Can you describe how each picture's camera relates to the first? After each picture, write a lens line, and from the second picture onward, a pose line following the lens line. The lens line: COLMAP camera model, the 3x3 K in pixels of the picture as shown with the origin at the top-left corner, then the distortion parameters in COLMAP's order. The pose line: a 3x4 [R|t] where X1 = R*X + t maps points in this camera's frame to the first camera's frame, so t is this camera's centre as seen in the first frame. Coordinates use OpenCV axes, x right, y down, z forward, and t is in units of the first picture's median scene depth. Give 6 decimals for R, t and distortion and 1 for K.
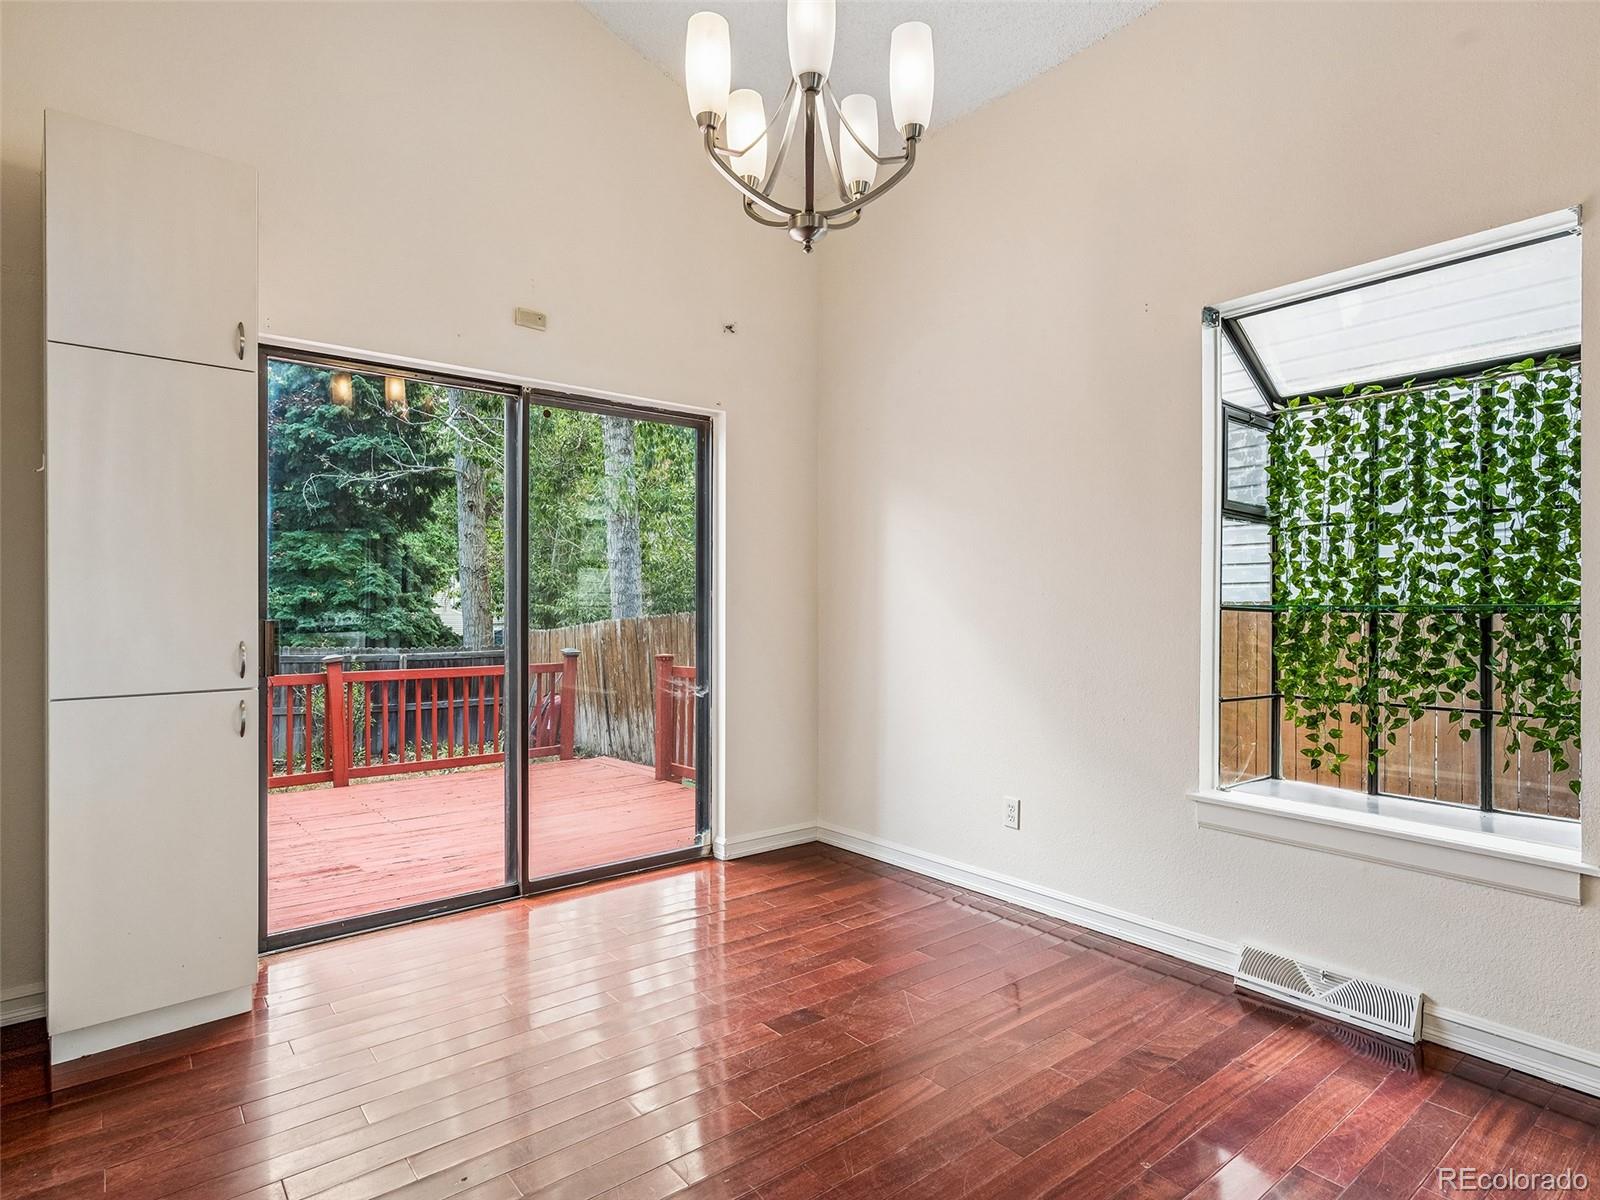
lens RADIAL K [[835.7, 0, 800.0], [0, 835.7, 600.0], [0, 0, 1]] dist [0.000469, 0.000143]
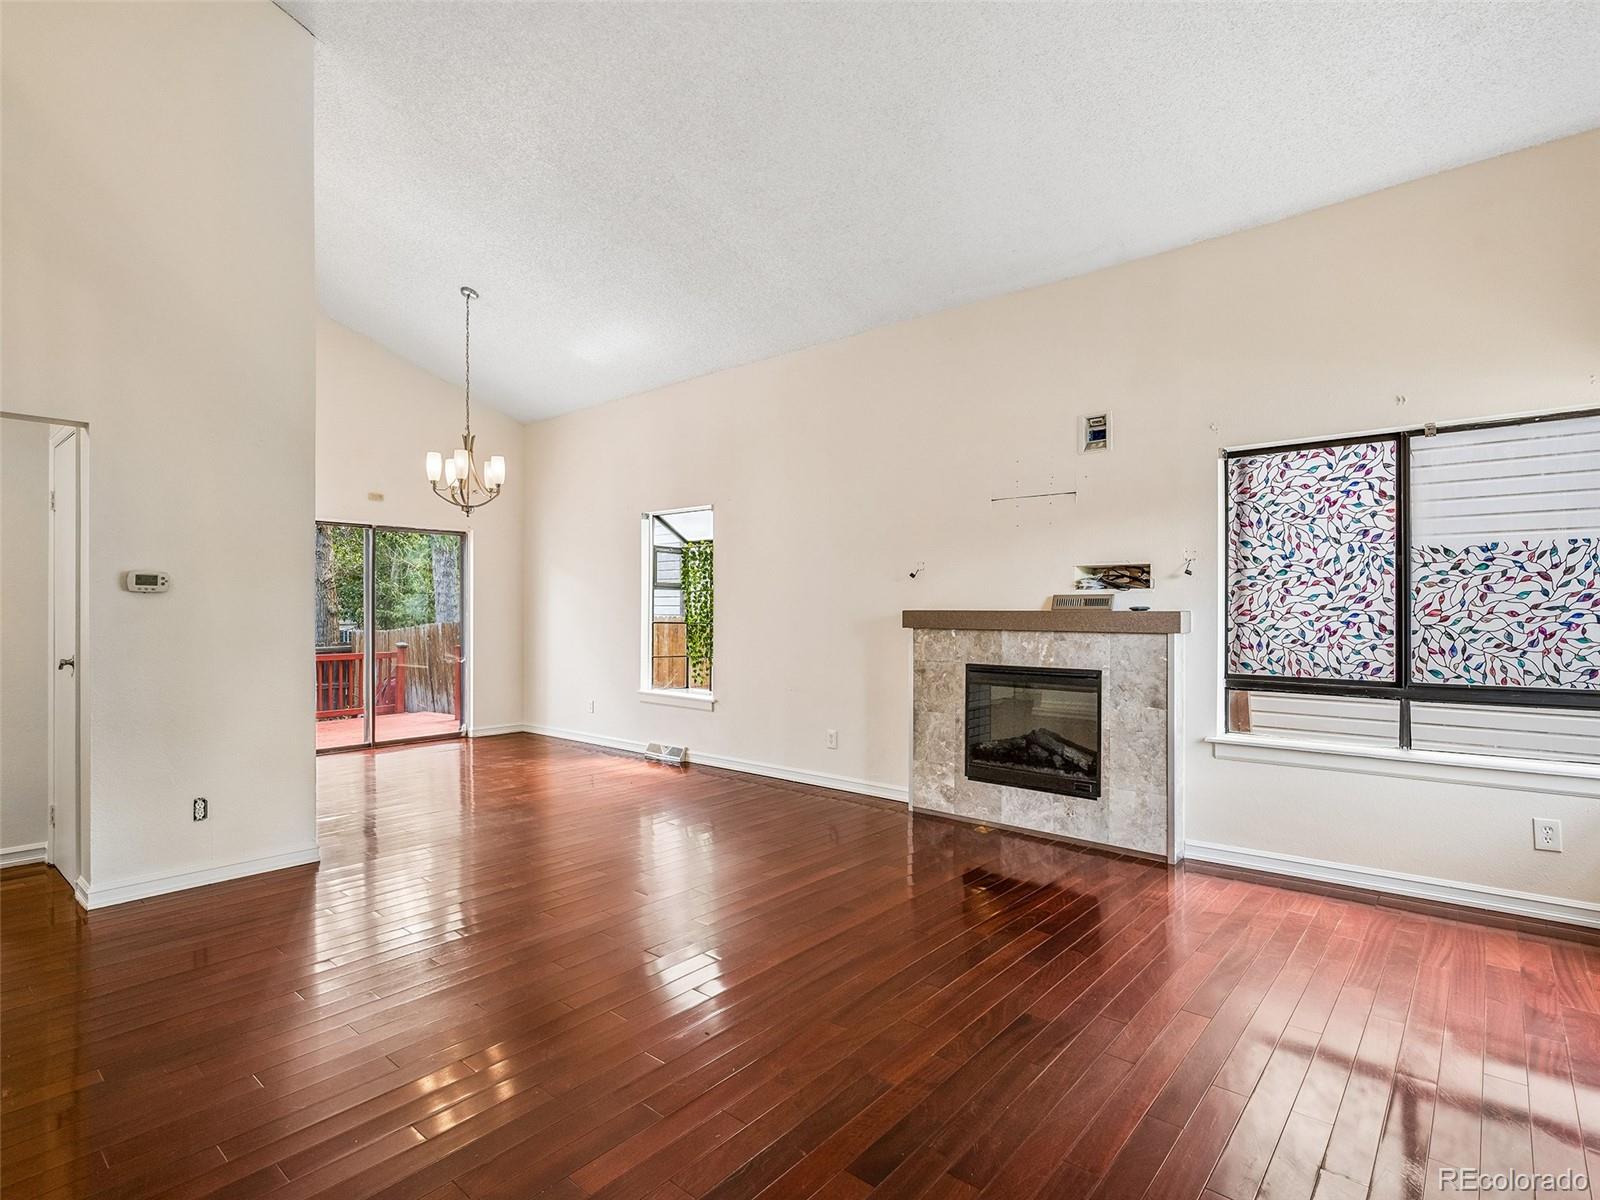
lens RADIAL K [[793.5, 0, 803.3], [0, 793.5, 610.3], [0, 0, 1]] dist [-0.024232, -0.000171]
pose [[0.981829, 0.003994, 0.189728, 0.386636], [-0.006248, 0.999917, 0.011286, -0.048040], [-0.189667, -0.012266, 0.981772, -1.243235]]
